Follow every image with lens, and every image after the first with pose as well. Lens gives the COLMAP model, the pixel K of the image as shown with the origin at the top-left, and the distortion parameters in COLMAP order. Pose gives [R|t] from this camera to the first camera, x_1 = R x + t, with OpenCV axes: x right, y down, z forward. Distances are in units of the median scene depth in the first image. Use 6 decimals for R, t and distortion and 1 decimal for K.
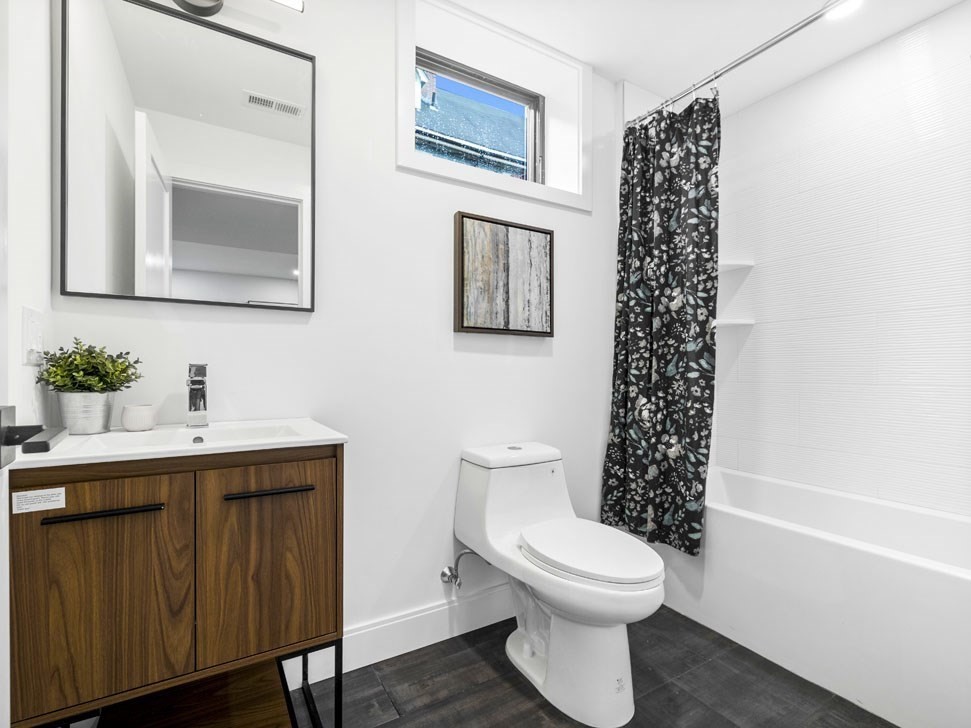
lens RADIAL K [[464.5, 0, 485.6], [0, 464.5, 367.6], [0, 0, 1]] dist [0.002573, 0.000526]
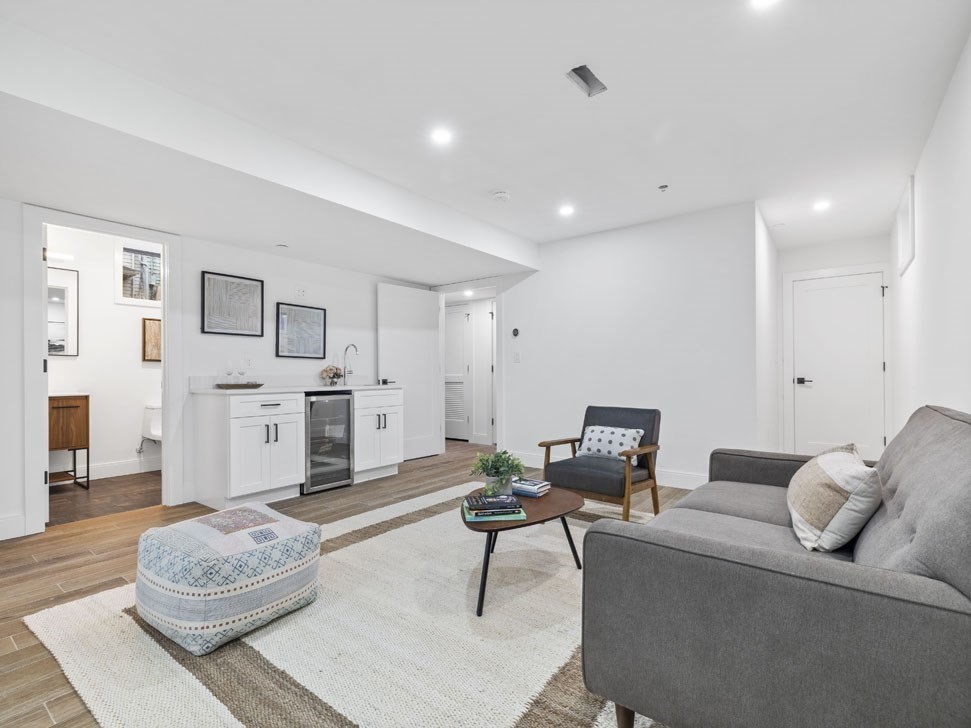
lens RADIAL K [[464.5, 0, 483.2], [0, 464.5, 366.5], [0, 0, 1]] dist [0.002573, 0.000526]
pose [[0.928480, -0.004138, 0.371358, 1.249941], [0.007178, 0.999951, -0.006804, -0.018794], [-0.371312, 0.008983, 0.928465, -3.672341]]
